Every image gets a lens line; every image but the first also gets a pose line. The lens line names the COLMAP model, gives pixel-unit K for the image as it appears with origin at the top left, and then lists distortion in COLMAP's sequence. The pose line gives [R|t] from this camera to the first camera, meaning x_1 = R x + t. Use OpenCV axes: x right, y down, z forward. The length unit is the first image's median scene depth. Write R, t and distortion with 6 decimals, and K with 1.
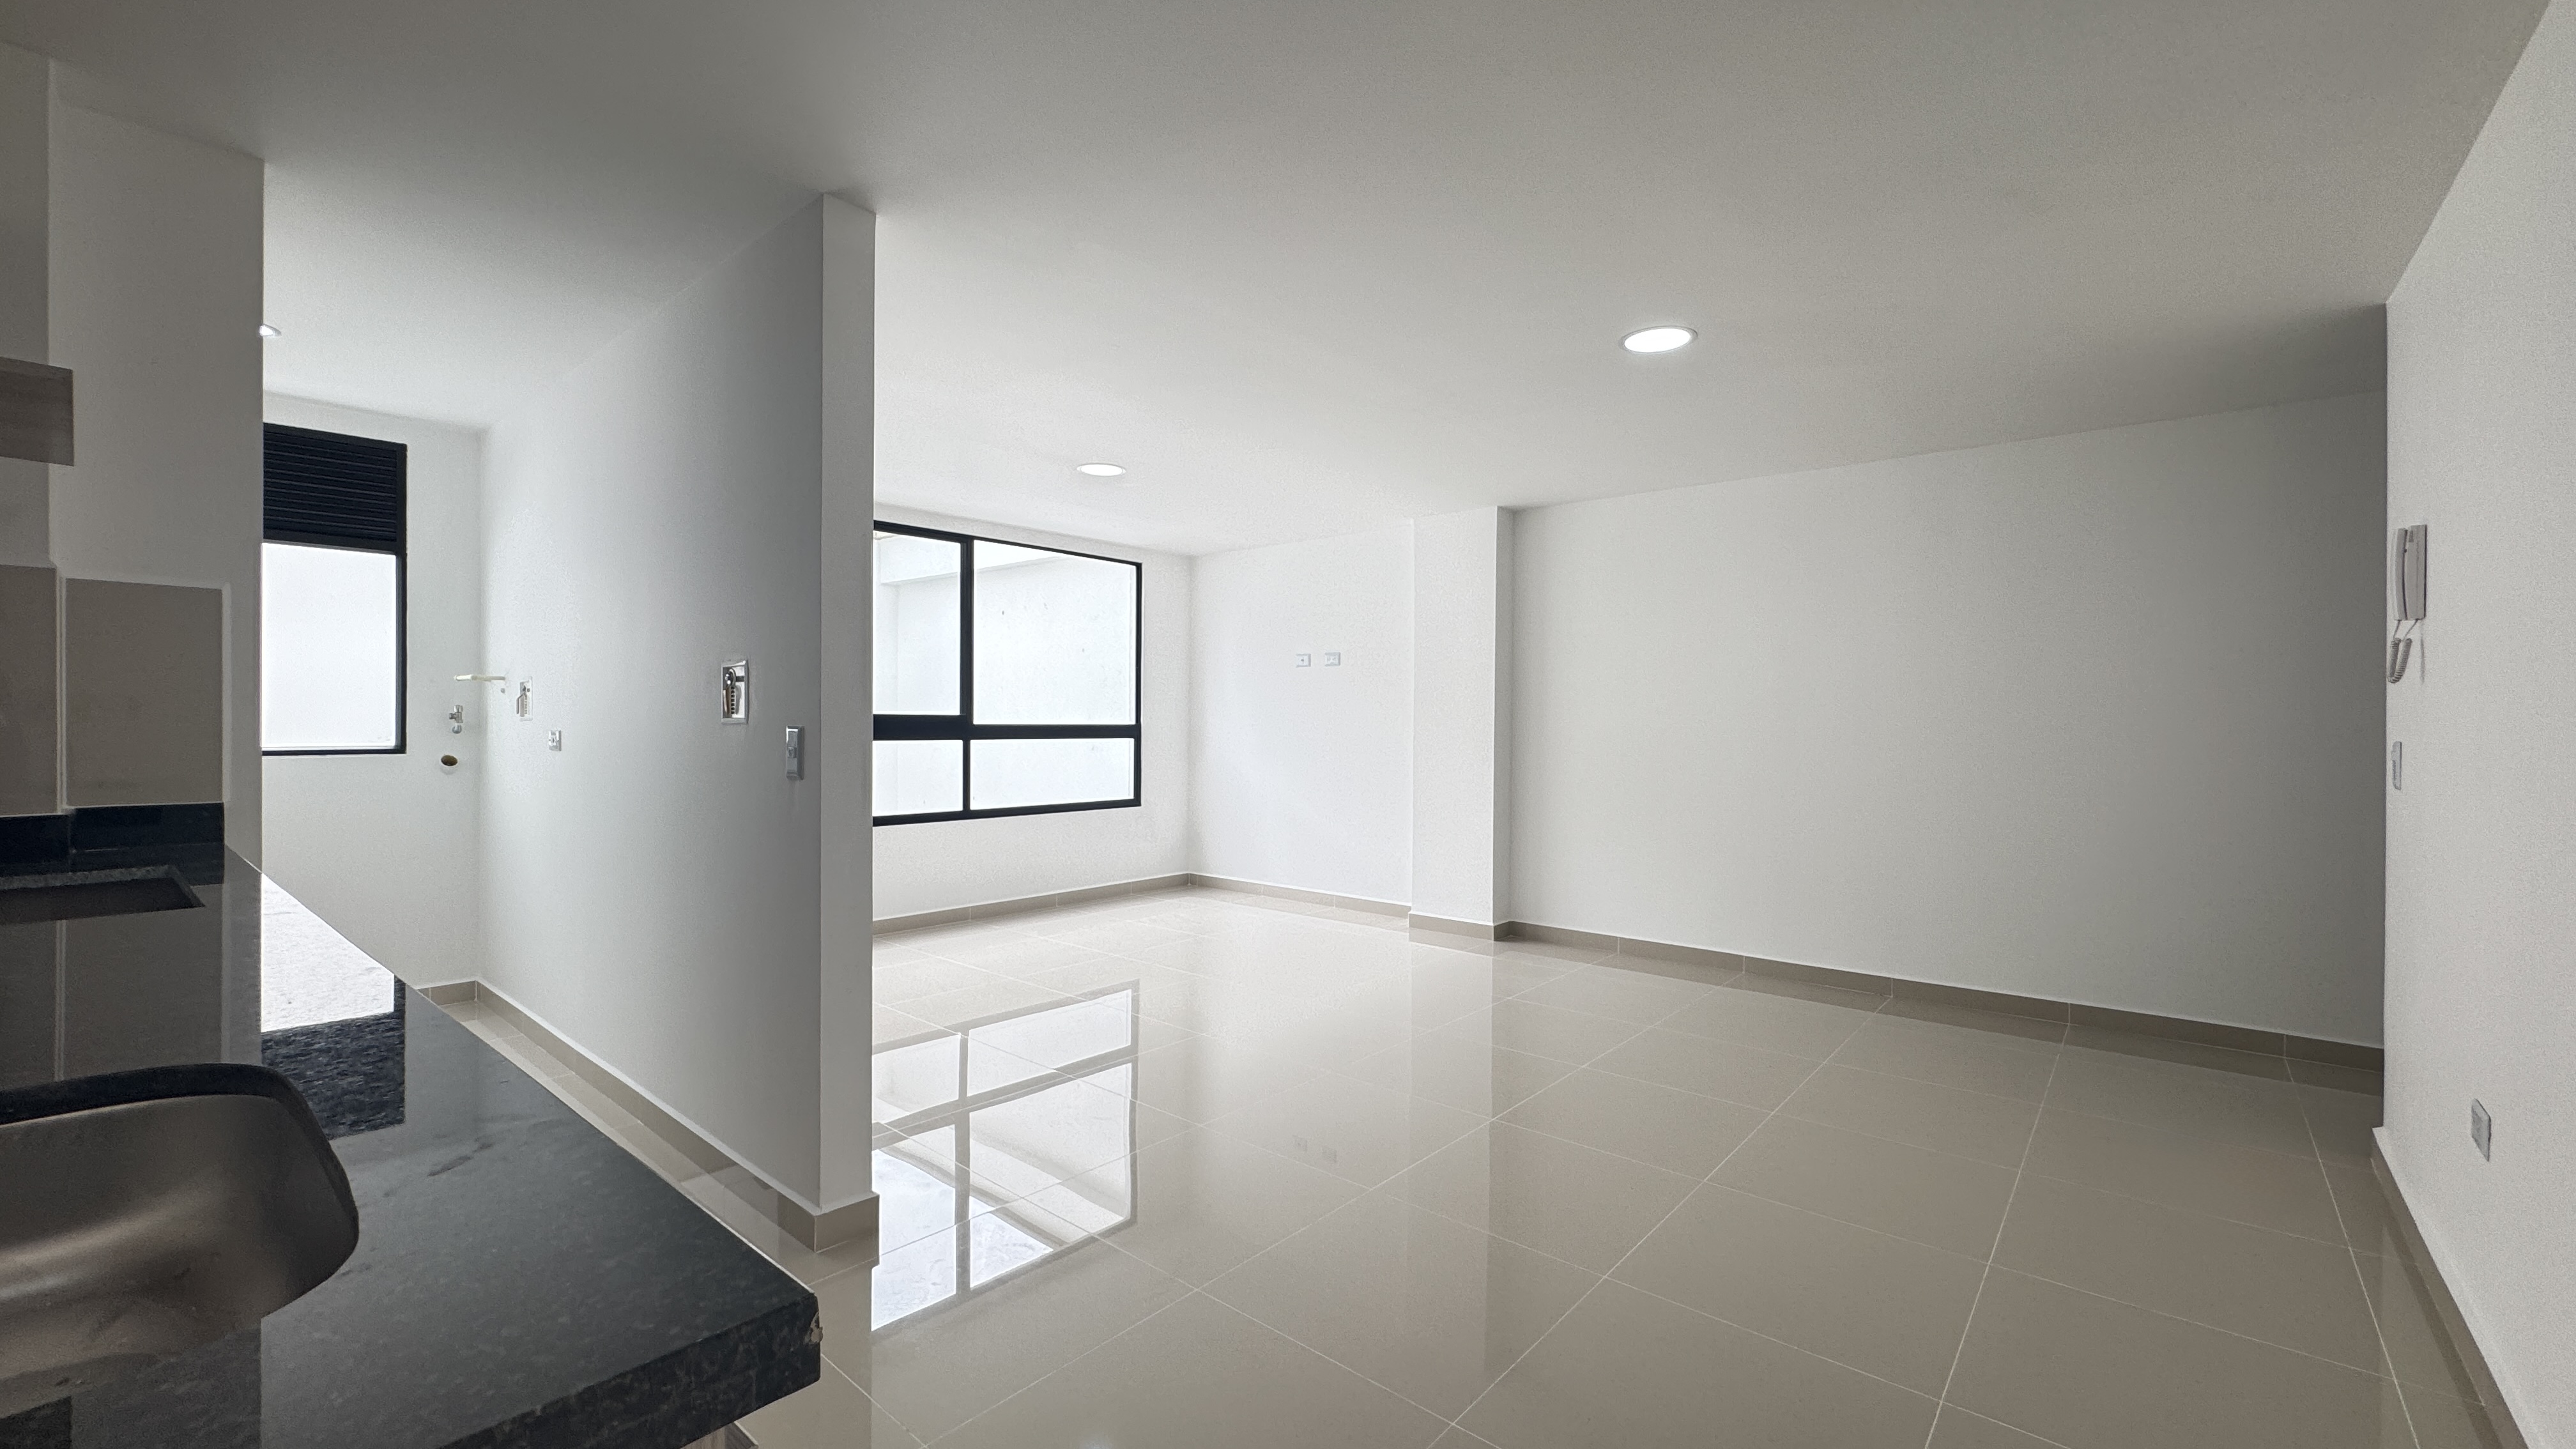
lens RADIAL K [[1022.7, 0, 1302.4], [0, 1022.7, 712.4], [0, 0, 1]] dist [-0.000109, -0.000417]
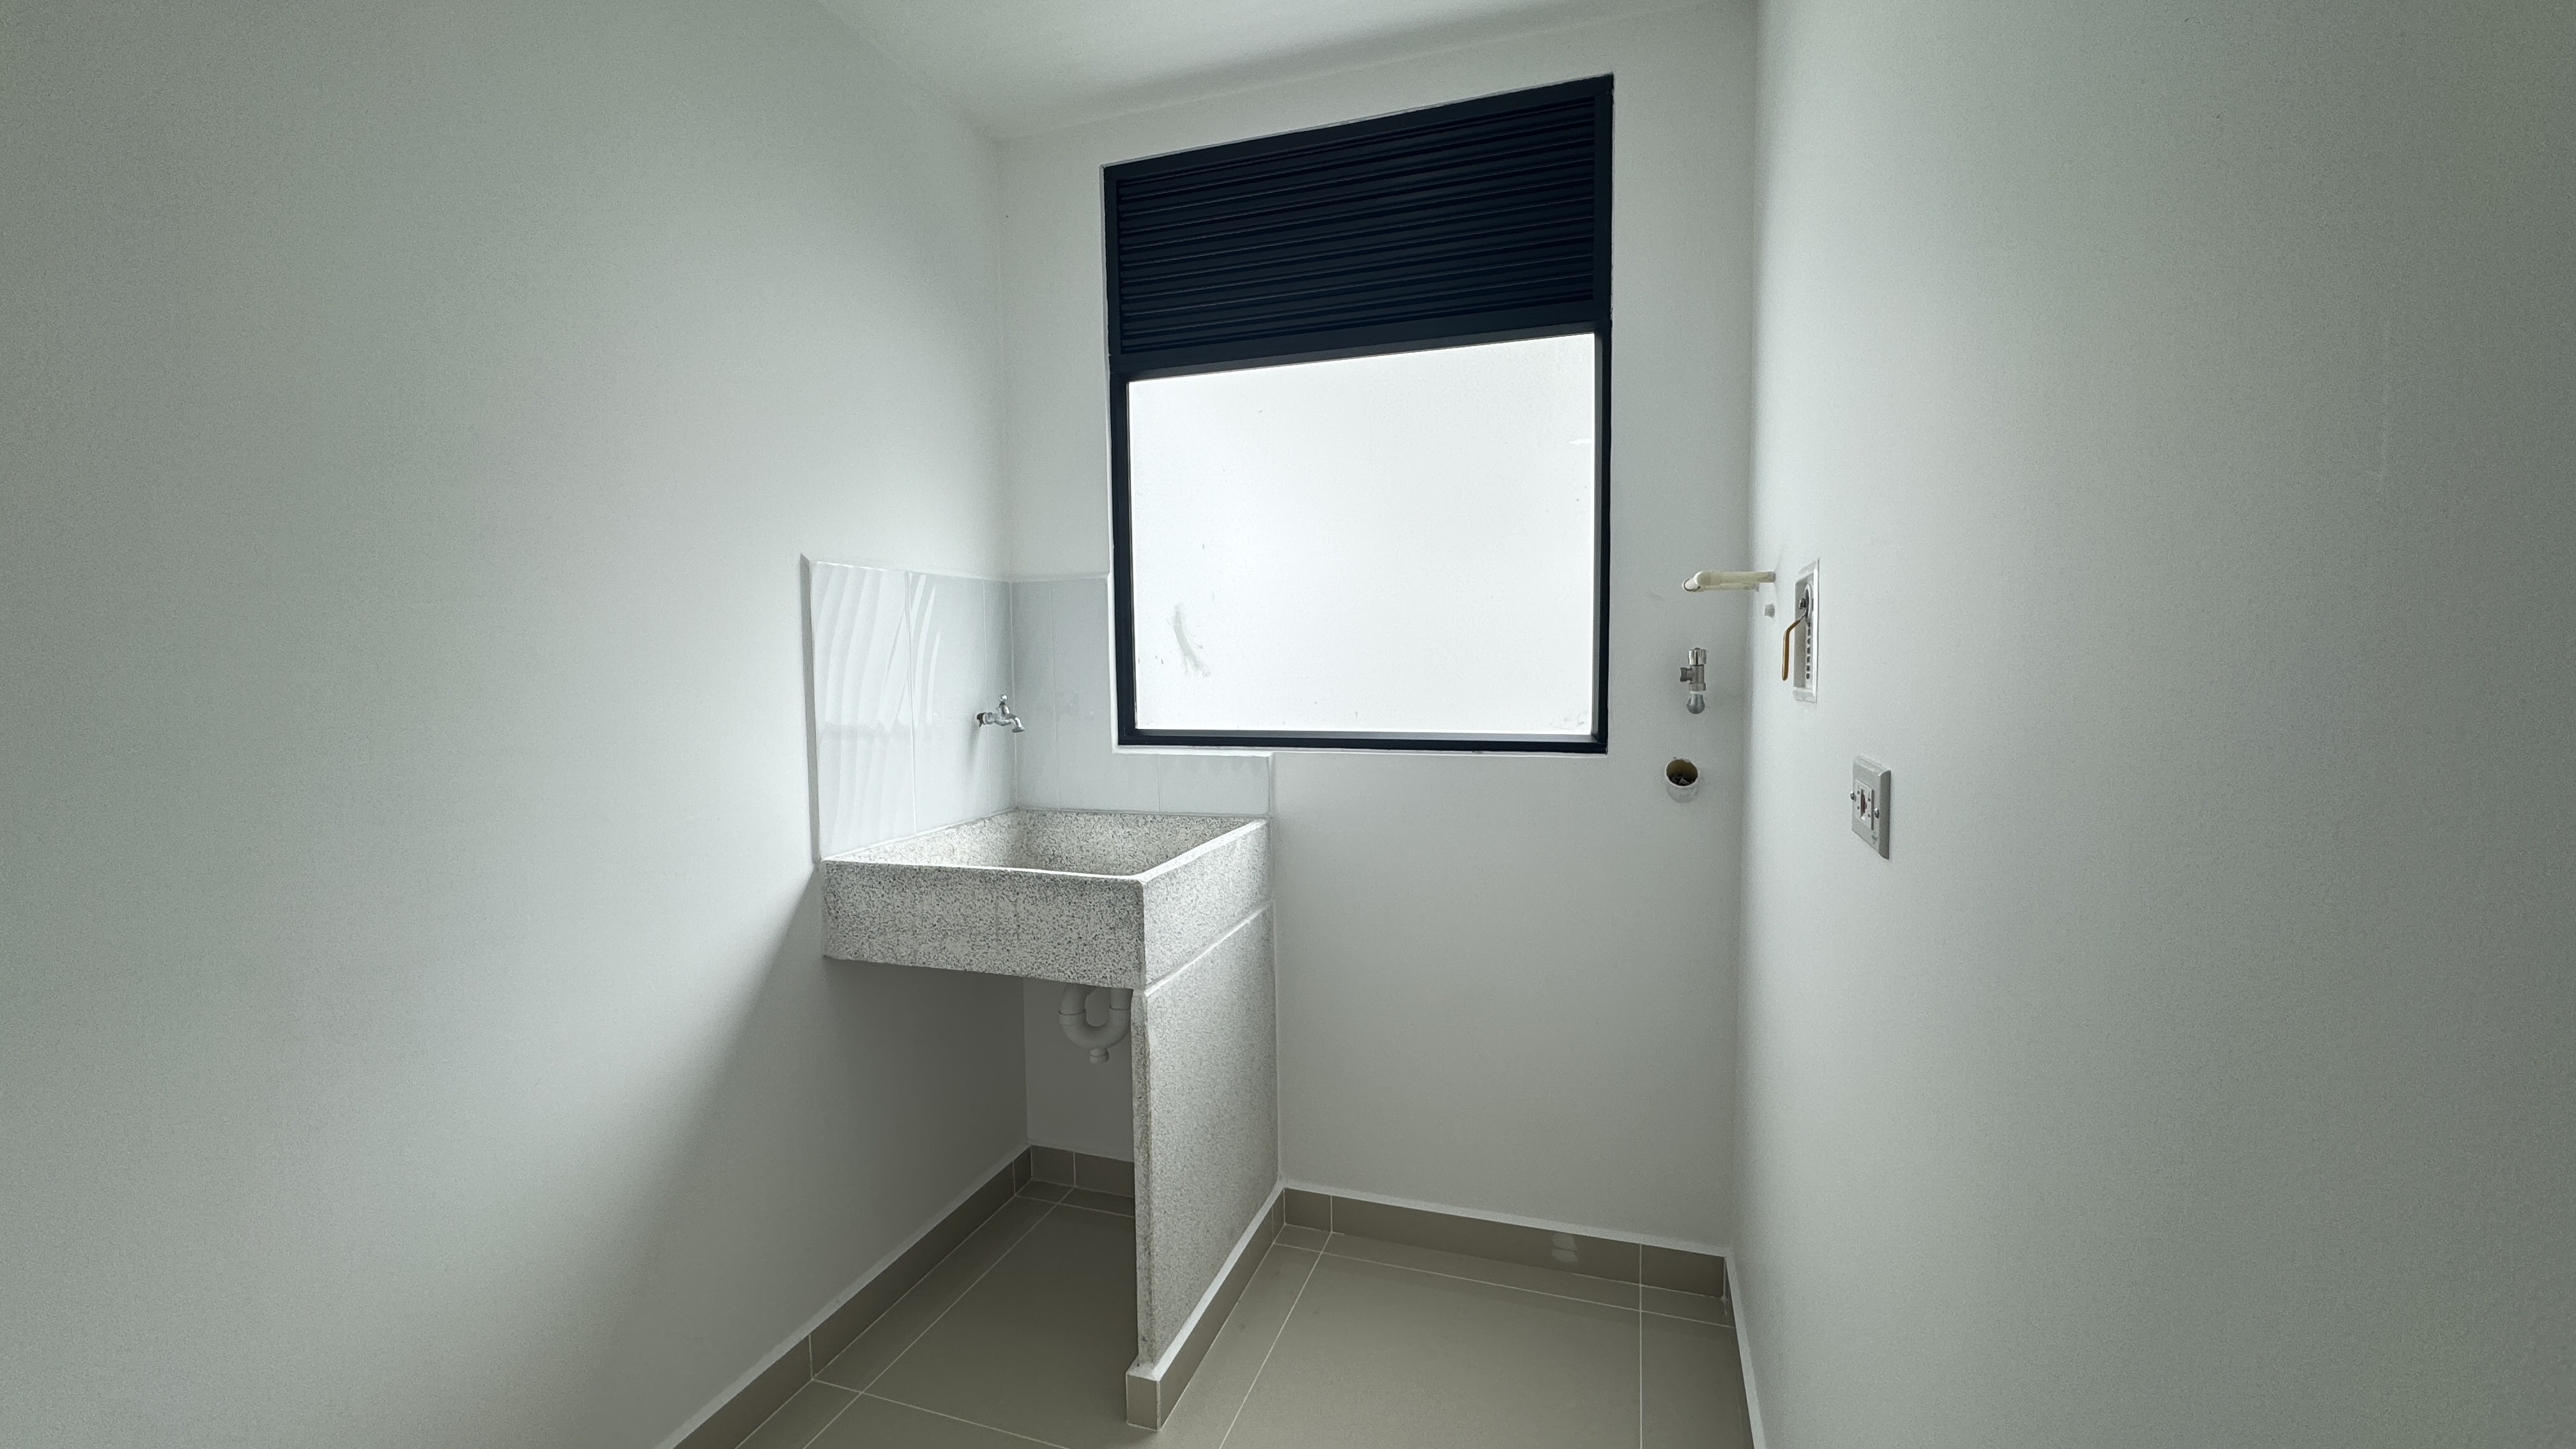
lens RADIAL K [[1022.7, 0, 1272.7], [0, 1022.7, 728.1], [0, 0, 1]] dist [-0.000109, -0.000417]
pose [[0.368367, 0.058136, -0.927861, -0.475203], [0.019493, 0.997341, 0.070228, -0.007305], [0.929476, -0.043956, 0.366254, 0.655359]]
